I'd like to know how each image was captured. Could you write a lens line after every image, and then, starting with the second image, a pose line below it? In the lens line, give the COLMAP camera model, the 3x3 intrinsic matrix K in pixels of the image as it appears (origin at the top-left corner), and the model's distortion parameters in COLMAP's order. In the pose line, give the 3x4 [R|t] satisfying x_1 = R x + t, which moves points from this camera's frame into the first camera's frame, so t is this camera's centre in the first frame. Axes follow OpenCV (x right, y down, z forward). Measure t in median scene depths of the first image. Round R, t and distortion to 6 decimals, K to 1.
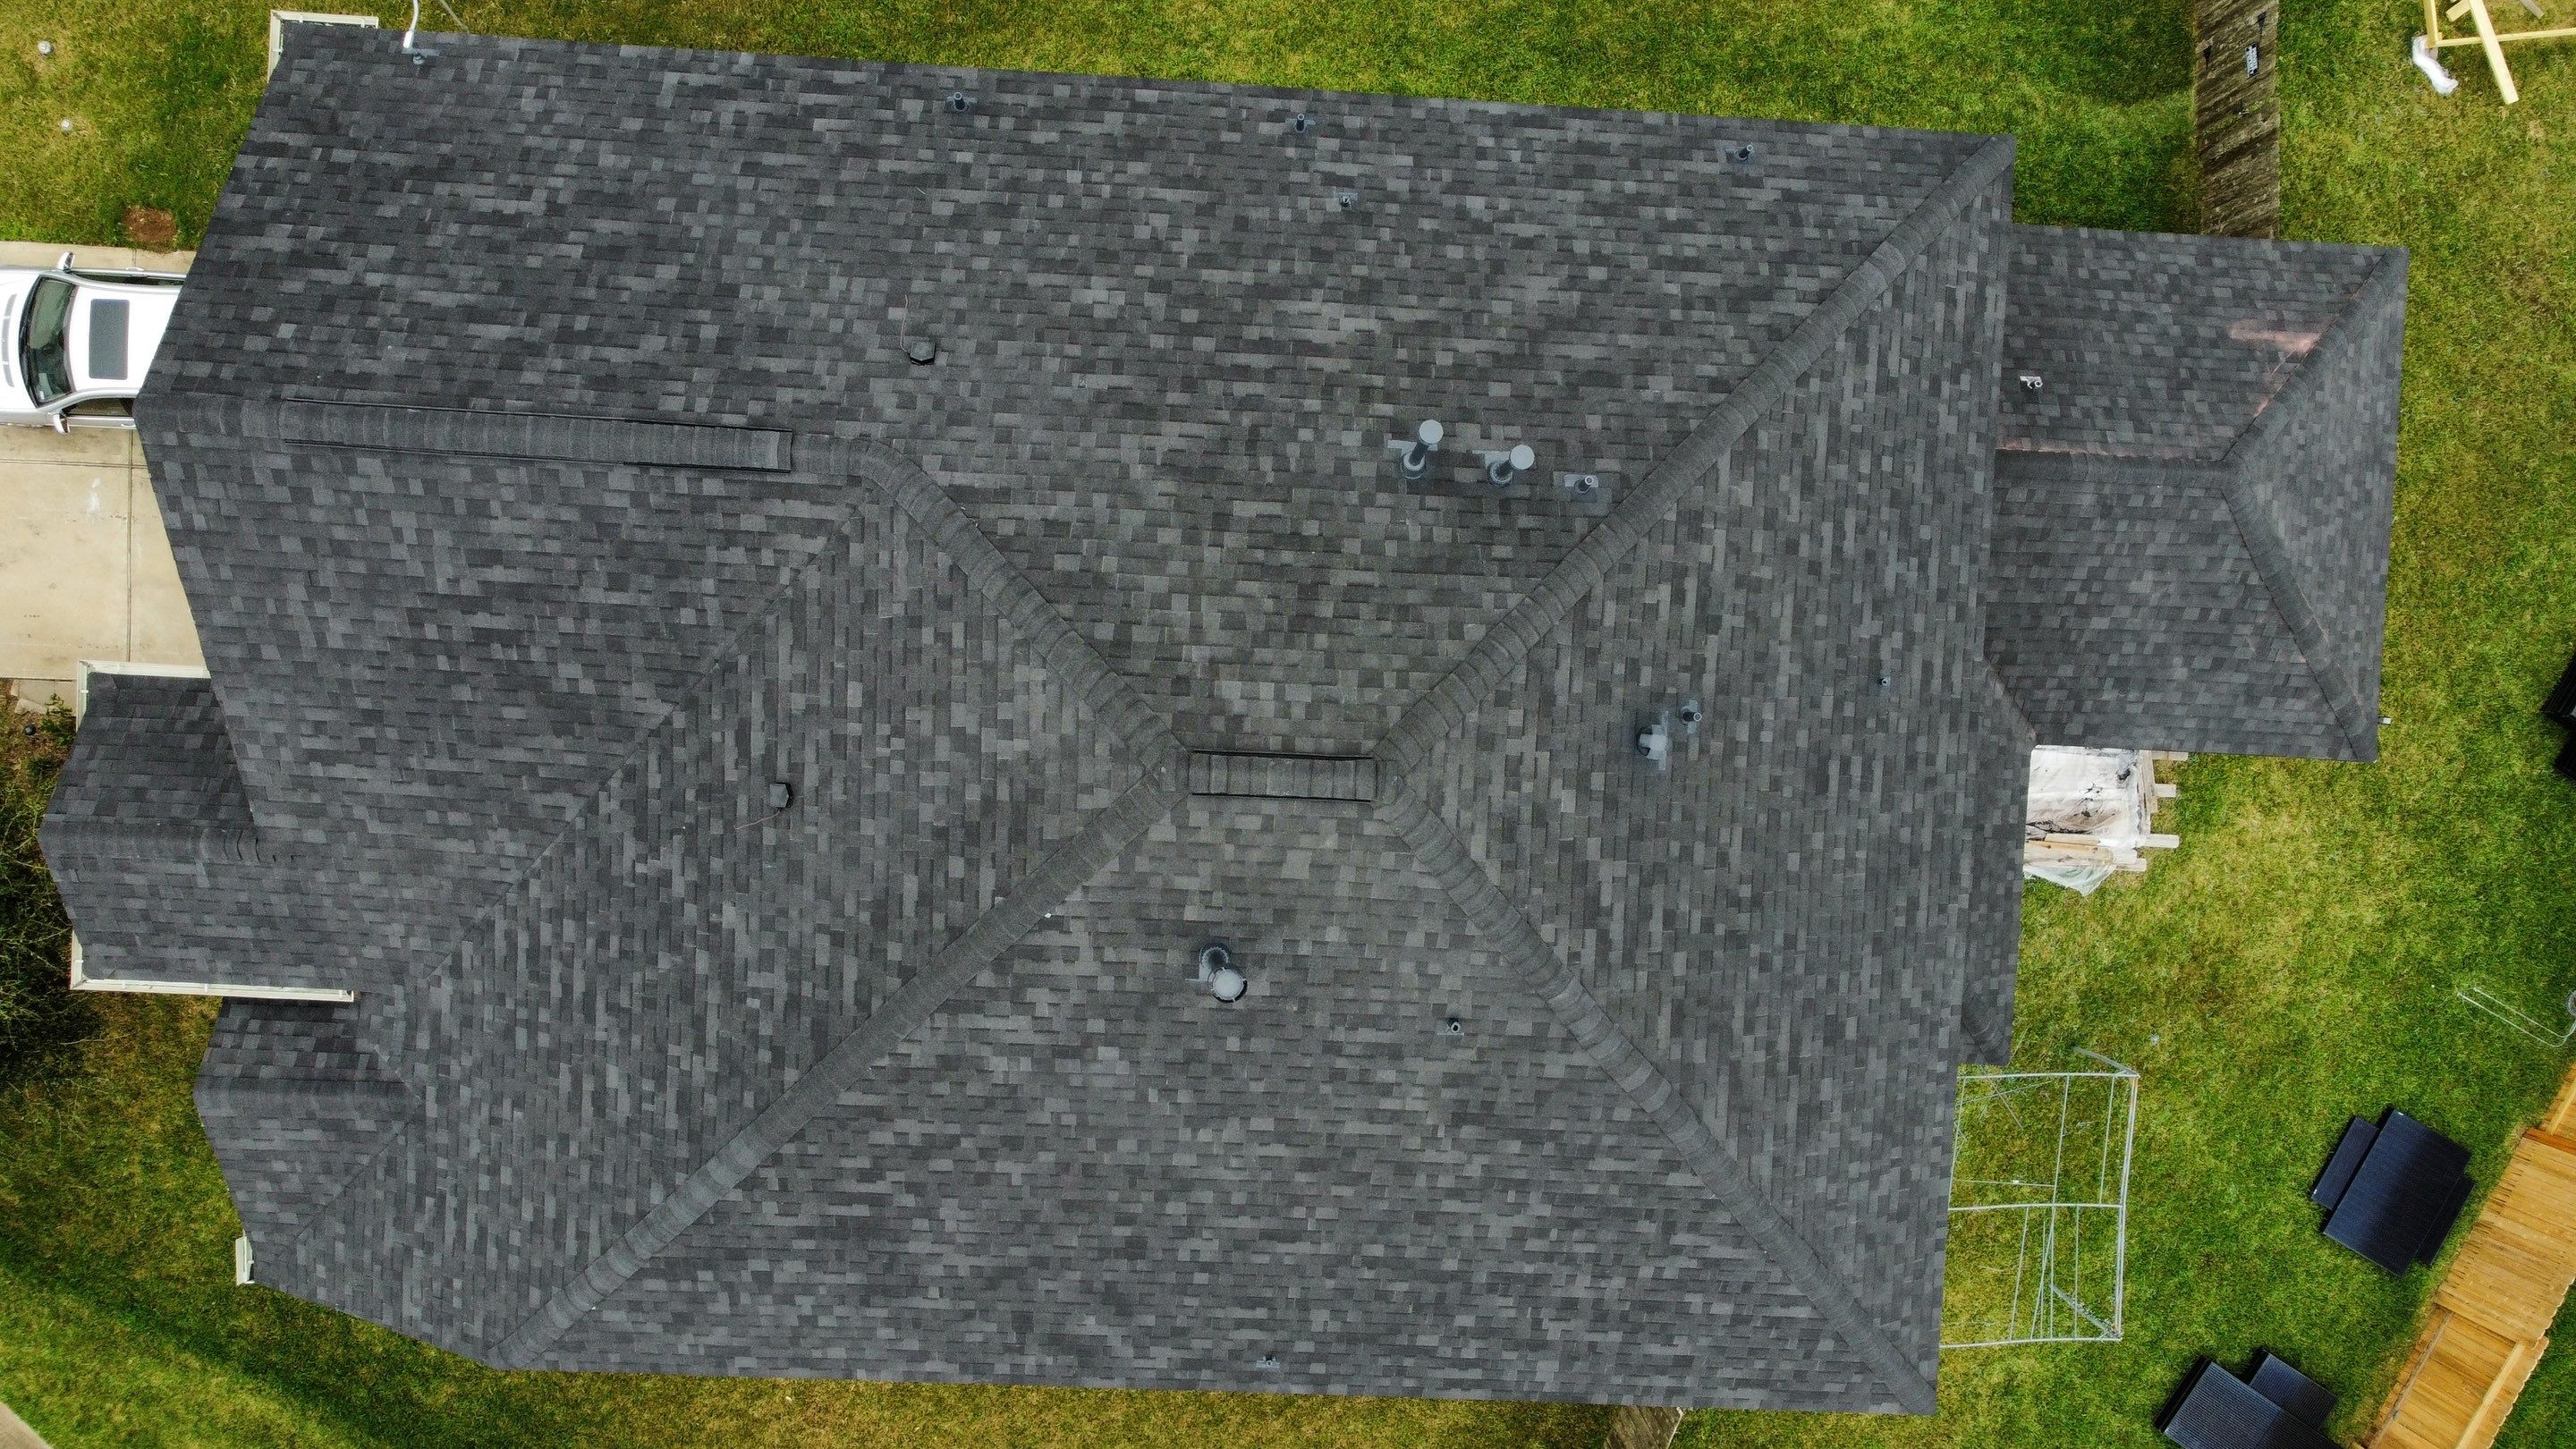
lens RADIAL K [[1952.8, 0, 1292.1], [0, 1952.8, 729.6], [0, 0, 1]] dist [0.002177, -0.008004]
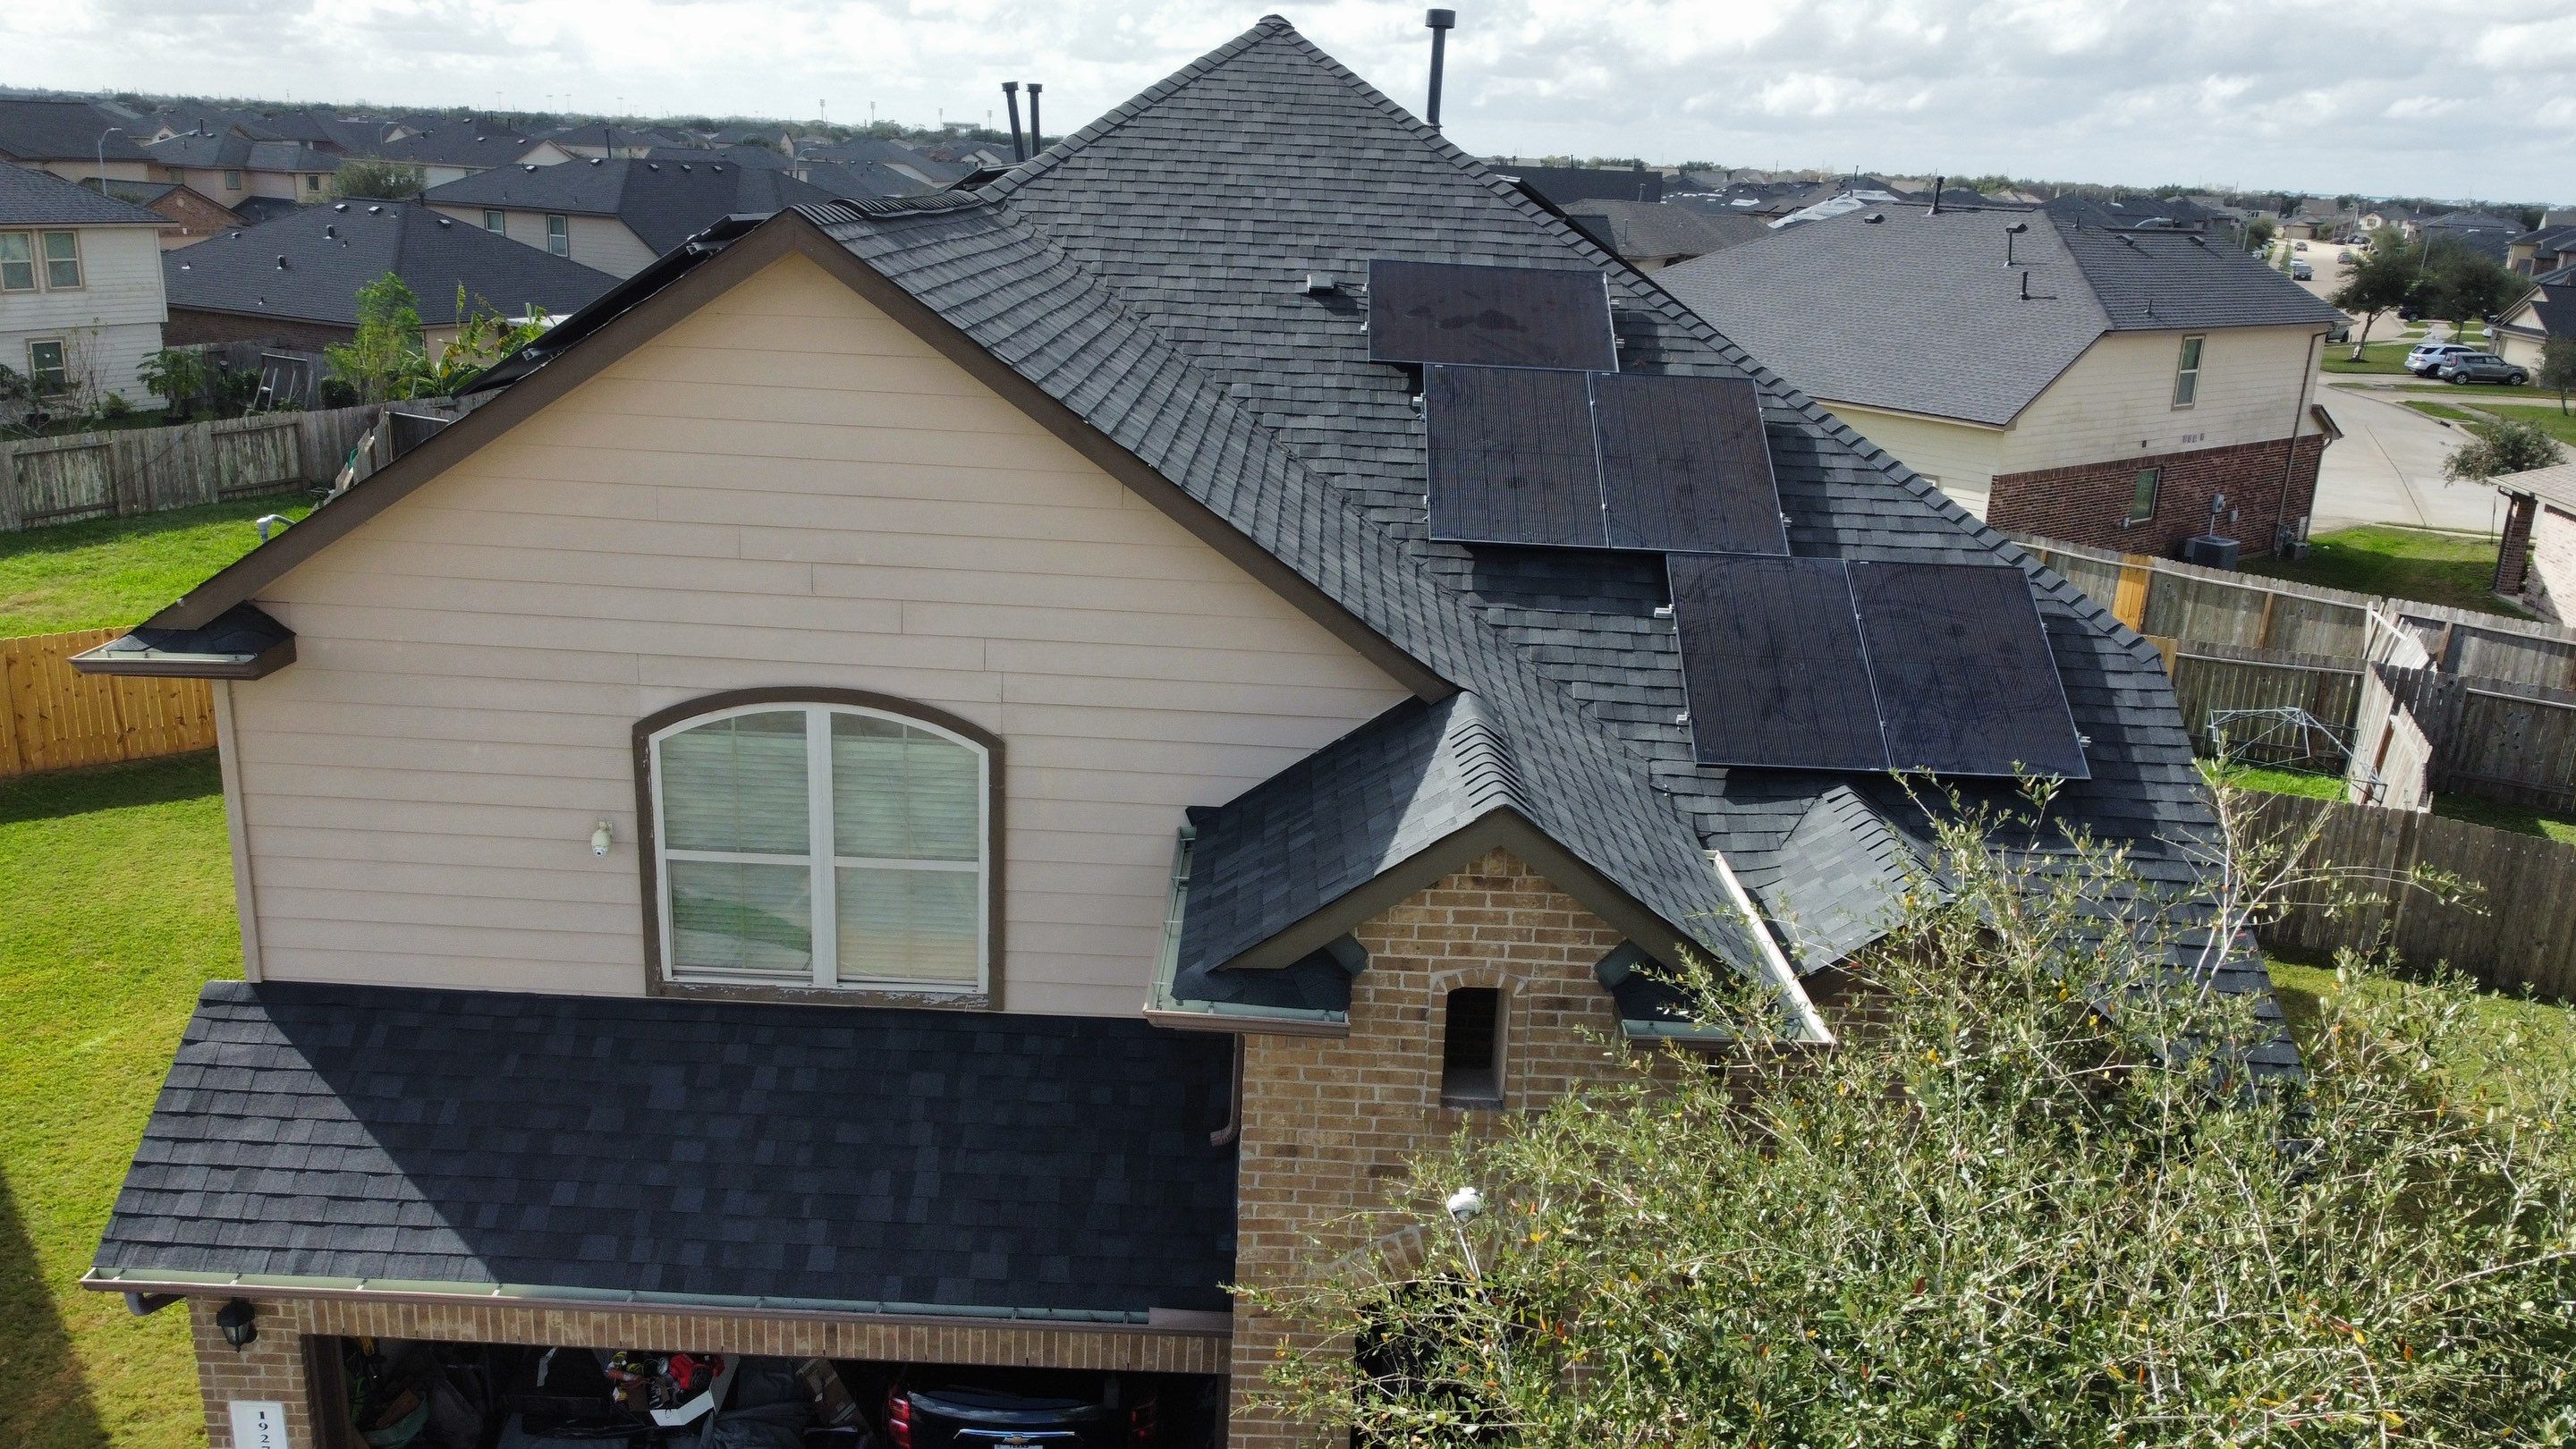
lens RADIAL K [[1952.8, 0, 1286.1], [0, 1952.8, 726.2], [0, 0, 1]] dist [0.002177, -0.008004]
pose [[-0.044515, -0.329886, 0.942971, -1.061772], [0.998981, -0.007691, 0.044468, -0.022571], [-0.007417, 0.943989, 0.329892, 0.784093]]
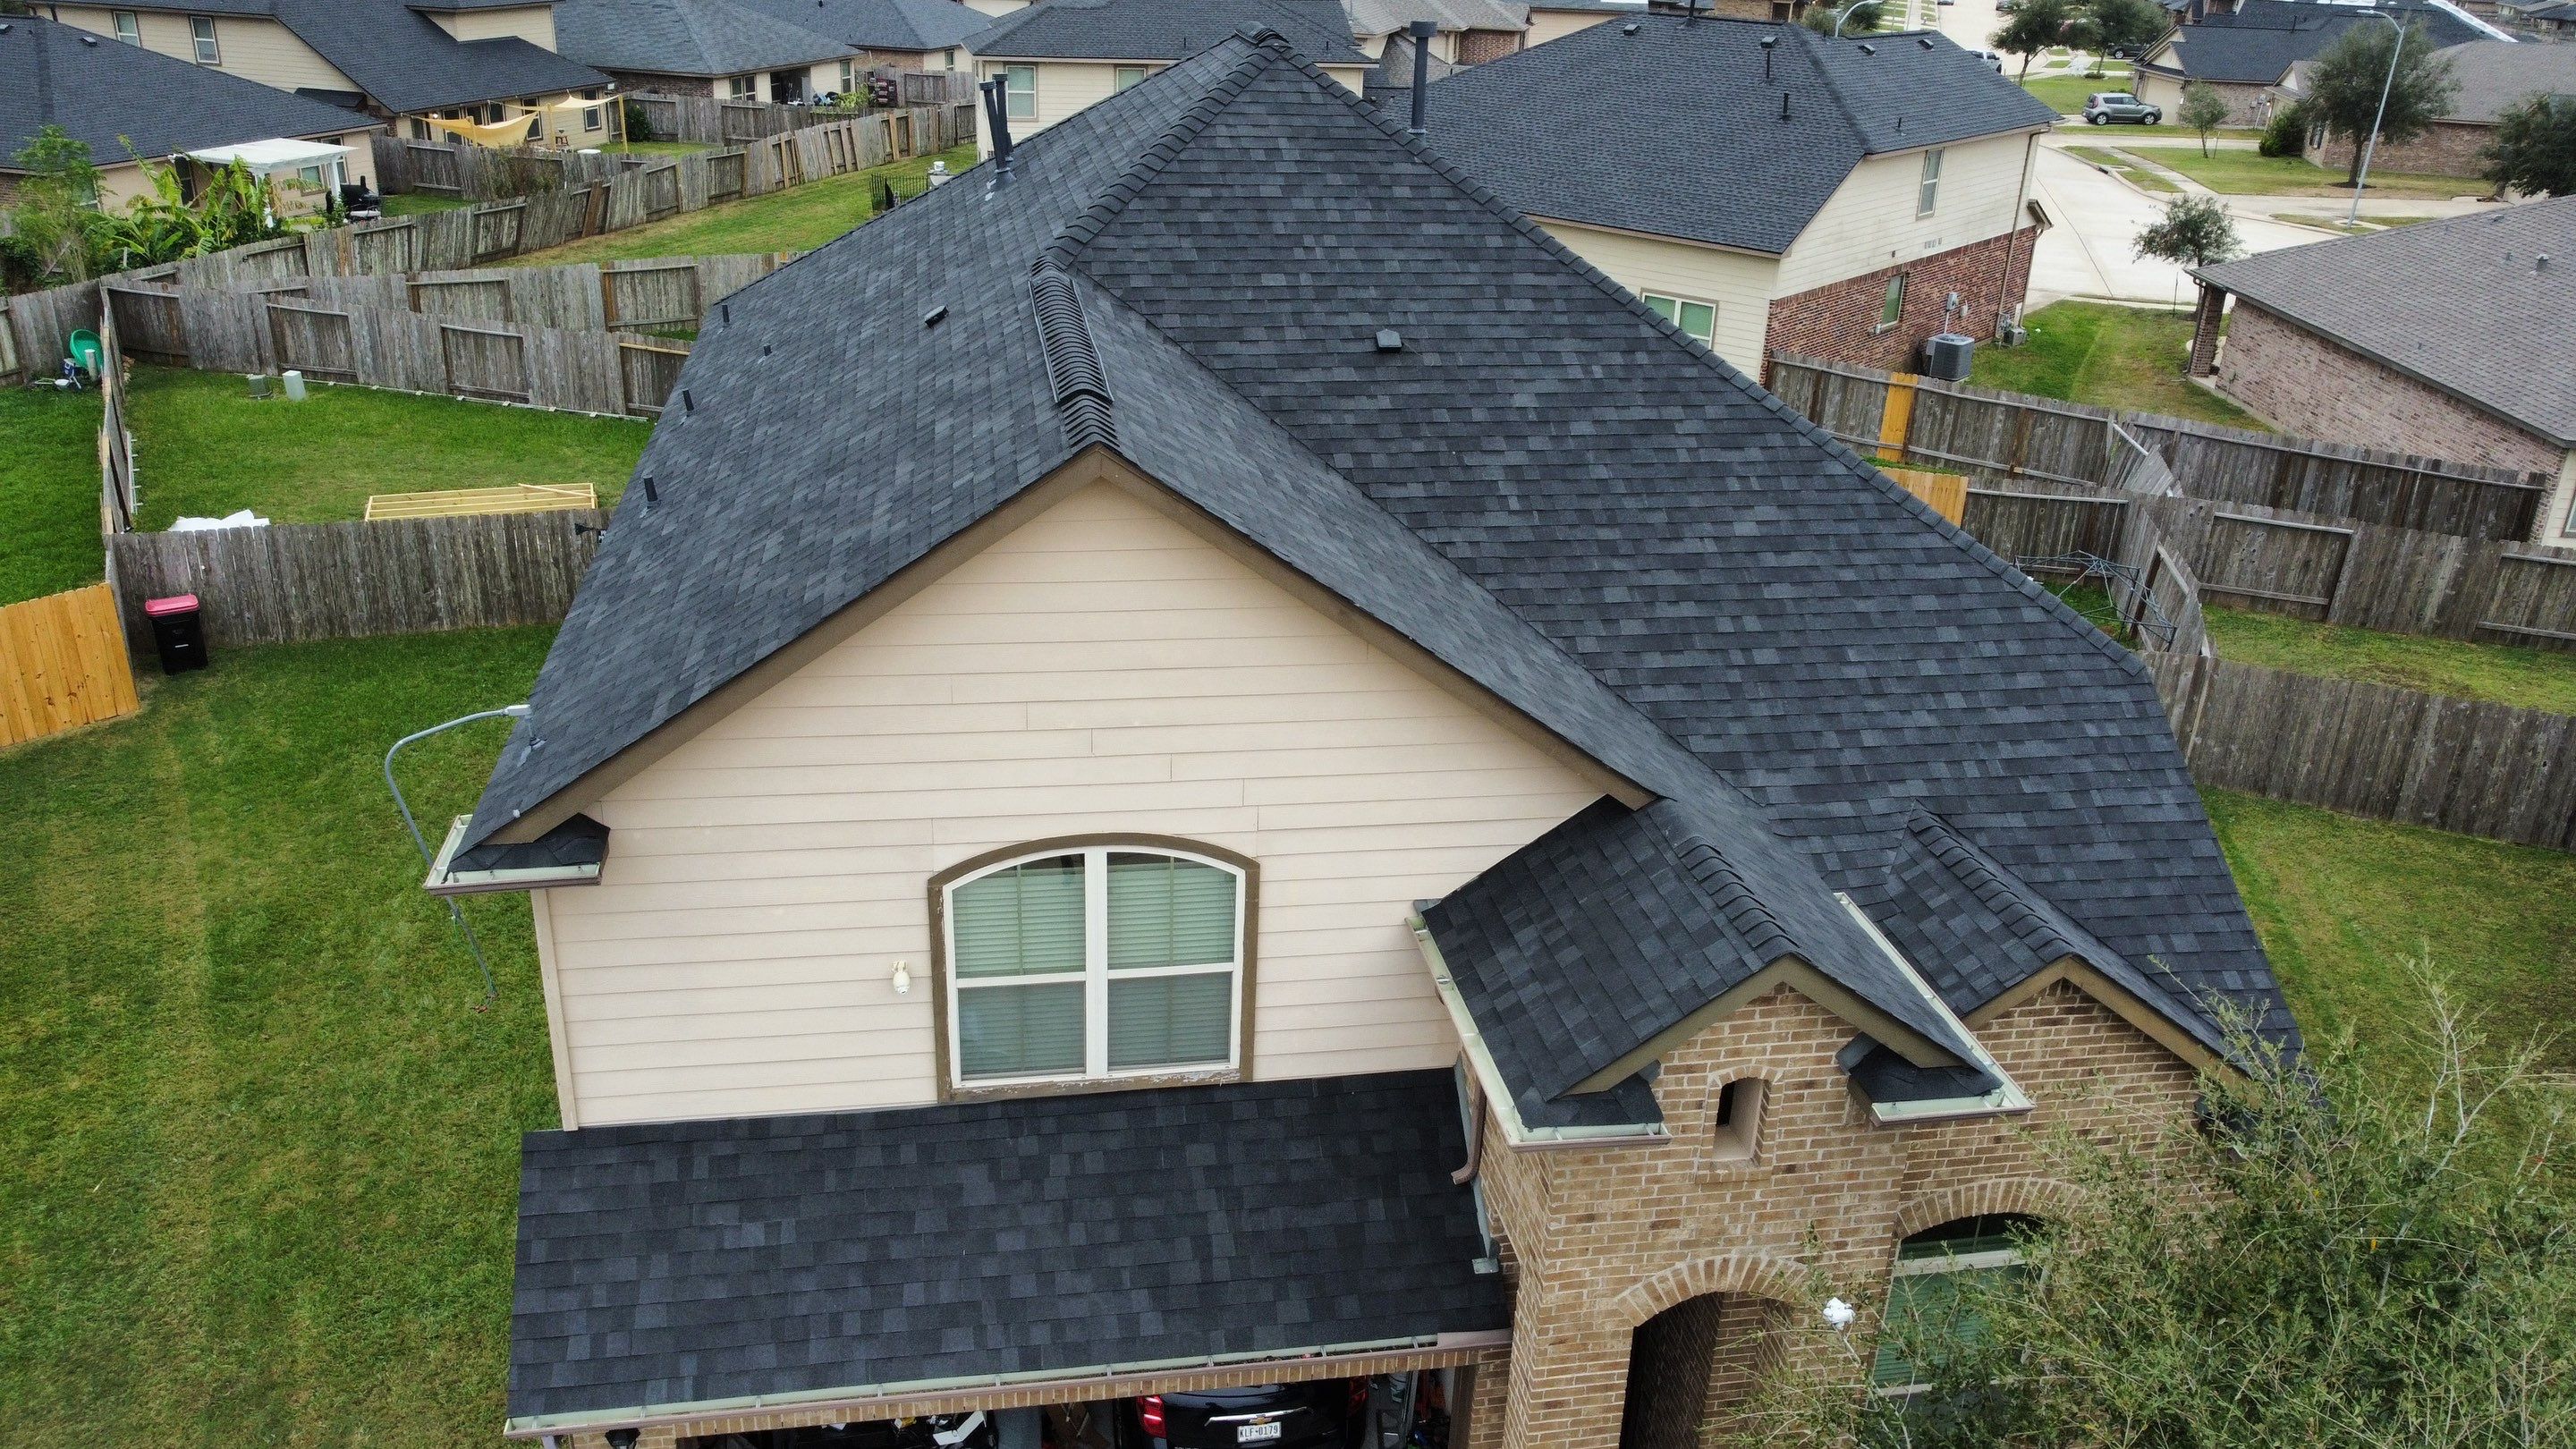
lens RADIAL K [[1952.8, 0, 1287.5], [0, 1952.8, 727.2], [0, 0, 1]] dist [0.002177, -0.008004]
pose [[-0.216871, -0.442991, 0.869900, -1.067341], [0.976174, -0.091858, 0.196587, -0.204927], [-0.007179, 0.891808, 0.452357, 0.634664]]
